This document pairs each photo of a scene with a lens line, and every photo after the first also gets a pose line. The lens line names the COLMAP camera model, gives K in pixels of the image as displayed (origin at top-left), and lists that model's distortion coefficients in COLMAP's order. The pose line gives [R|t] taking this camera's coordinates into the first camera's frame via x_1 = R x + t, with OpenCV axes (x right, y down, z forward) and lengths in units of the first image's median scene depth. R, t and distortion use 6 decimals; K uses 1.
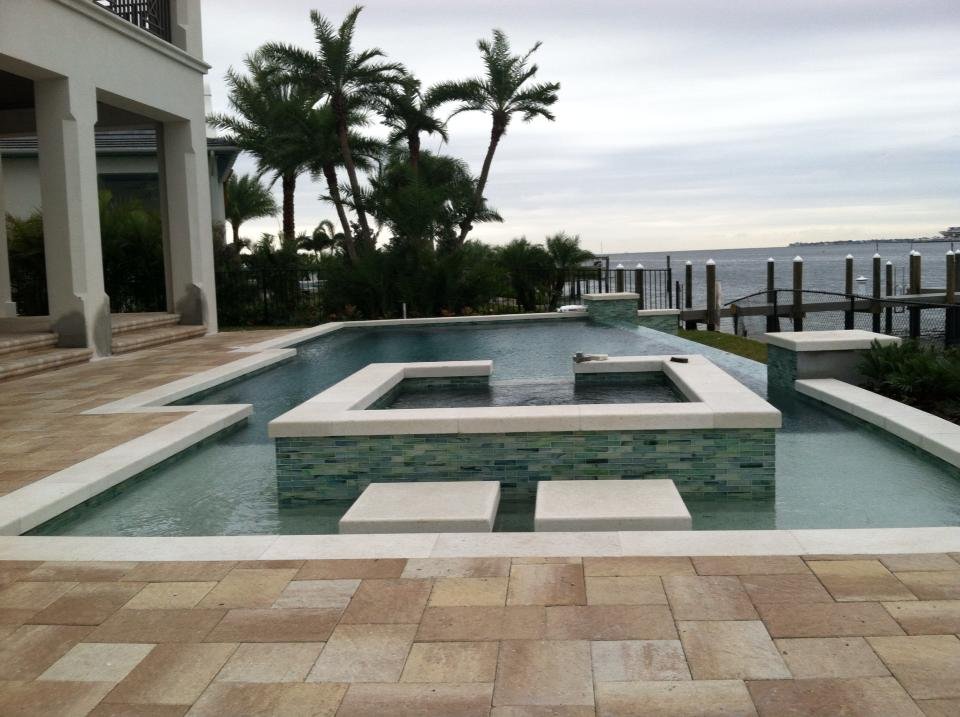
lens RADIAL K [[851.0, 0, 459.5], [0, 851.0, 360.9], [0, 0, 1]] dist [0.131263, -0.330408]
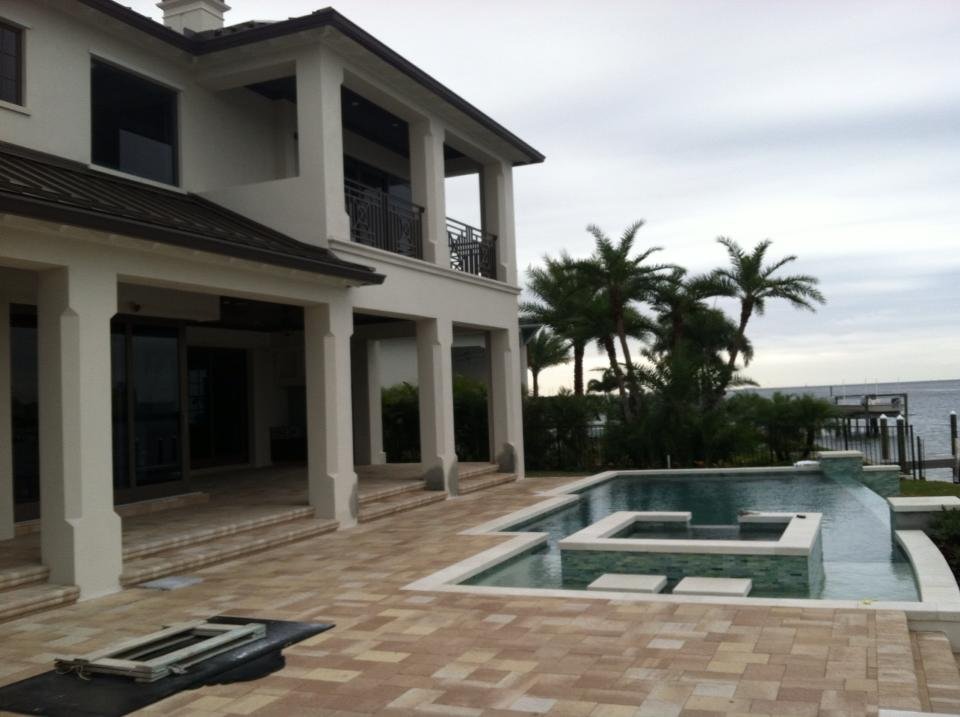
lens RADIAL K [[851.0, 0, 459.5], [0, 851.0, 360.9], [0, 0, 1]] dist [0.131263, -0.330408]
pose [[0.942538, -0.029275, -0.332813, 0.103699], [-0.020980, 0.989001, -0.146413, -0.021579], [0.333438, 0.144982, 0.931557, -0.433867]]
